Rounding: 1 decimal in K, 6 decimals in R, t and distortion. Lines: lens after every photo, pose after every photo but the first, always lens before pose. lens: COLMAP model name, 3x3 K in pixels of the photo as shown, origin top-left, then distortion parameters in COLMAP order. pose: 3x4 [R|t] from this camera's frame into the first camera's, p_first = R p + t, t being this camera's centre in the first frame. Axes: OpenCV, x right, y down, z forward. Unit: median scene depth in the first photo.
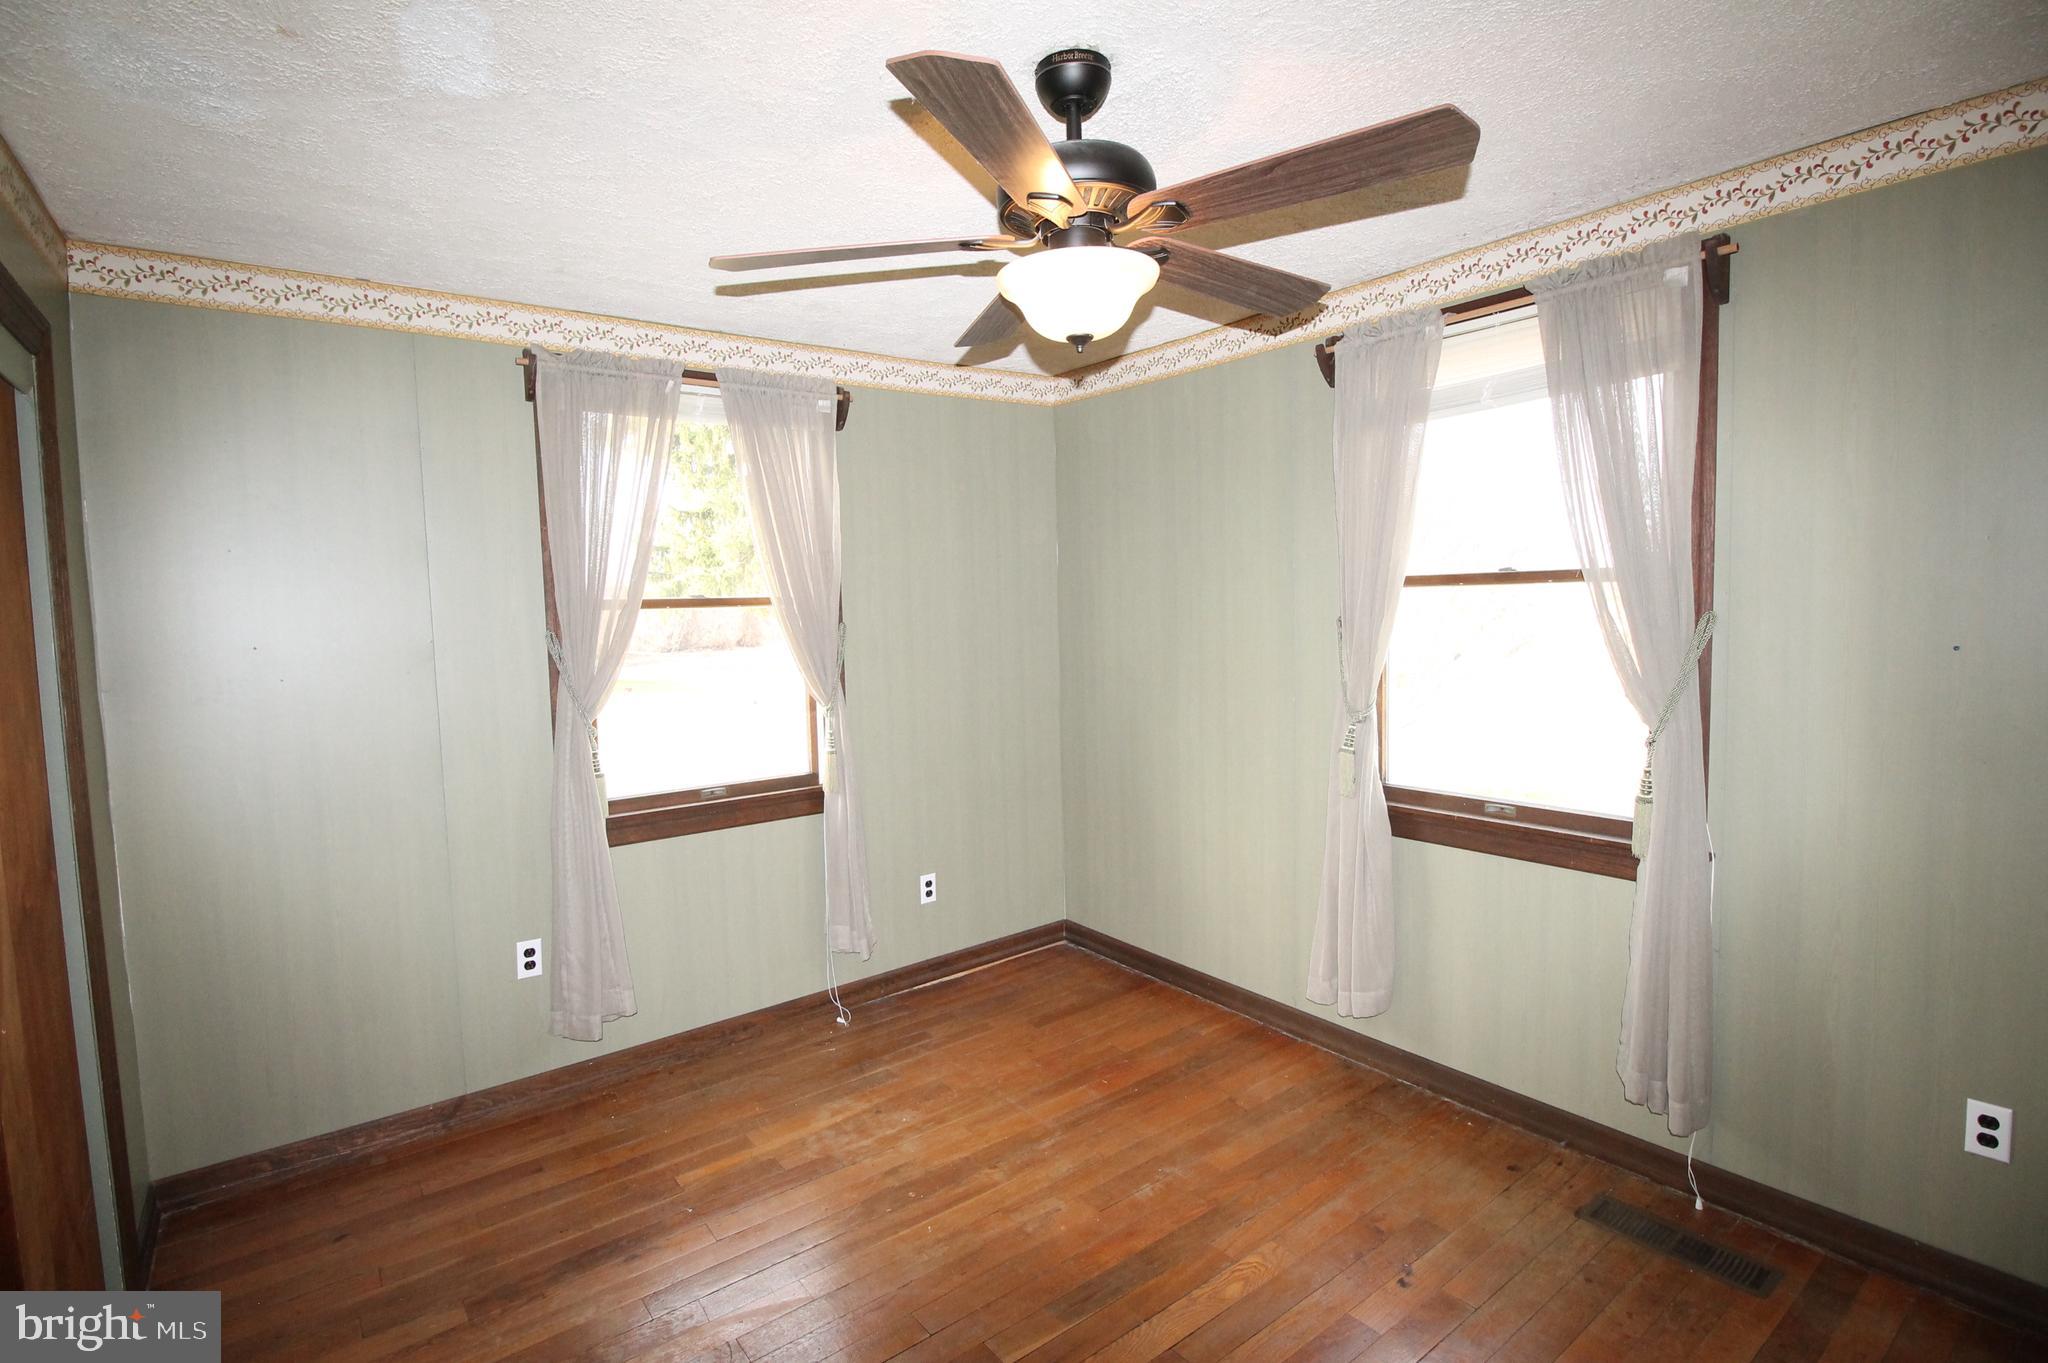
lens RADIAL K [[970.8, 0, 1017.2], [0, 970.8, 660.5], [0, 0, 1]] dist [-0.003858, -0.001412]
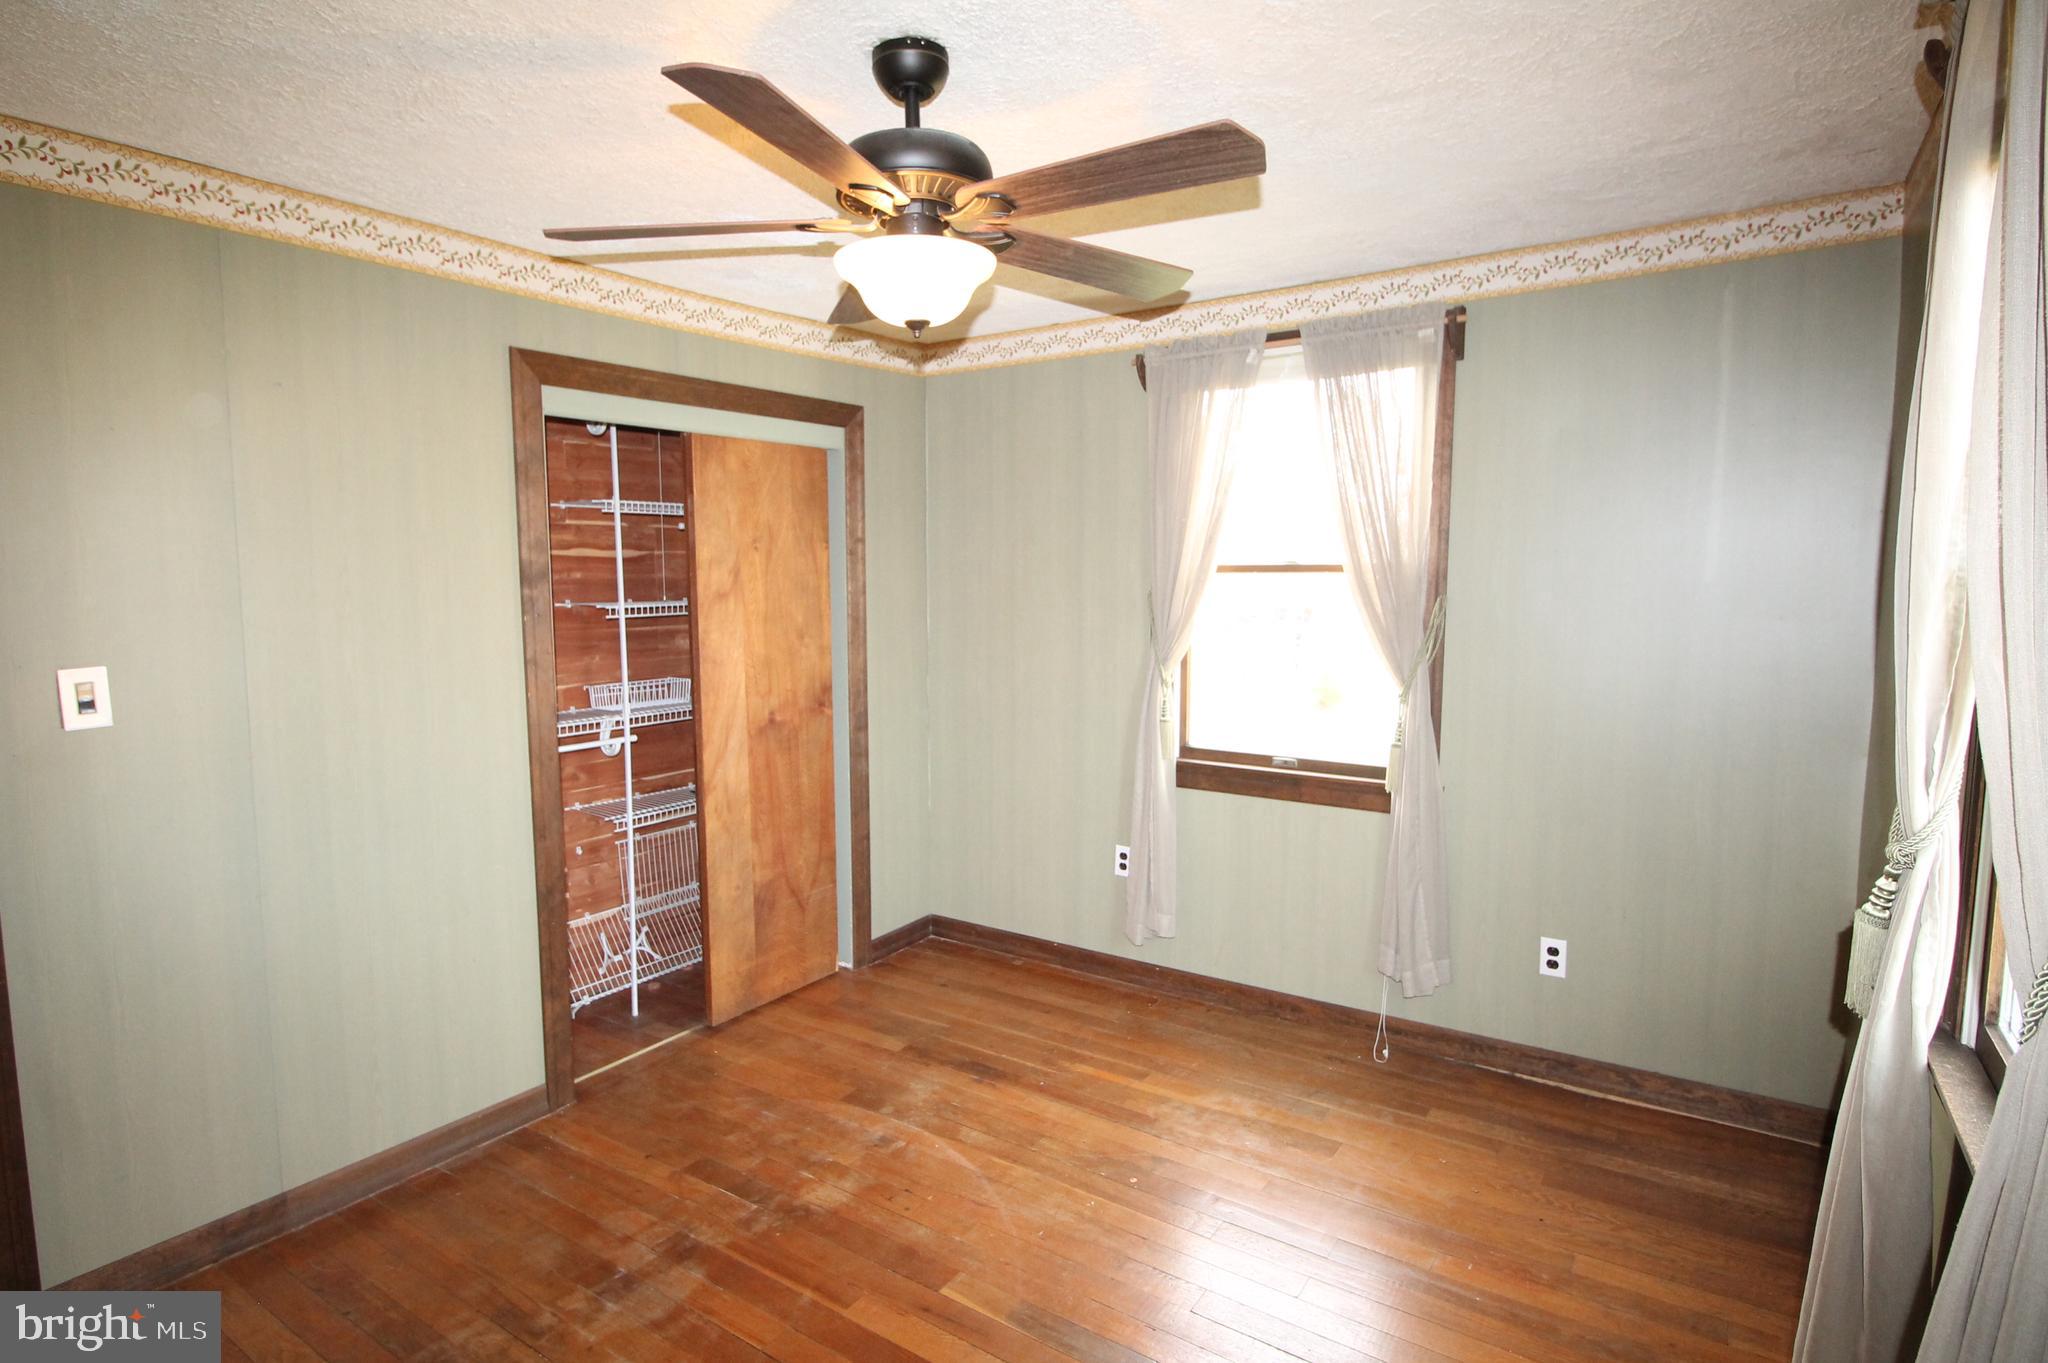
lens RADIAL K [[1046.6, 0, 1029.1], [0, 1046.6, 671.5], [0, 0, 1]] dist [0.019143, -0.000002]
pose [[0.337703, 0.109156, -0.934902, 0.635699], [-0.070019, 0.993414, 0.090695, -0.036585], [0.938645, 0.034833, 0.343122, 0.421594]]
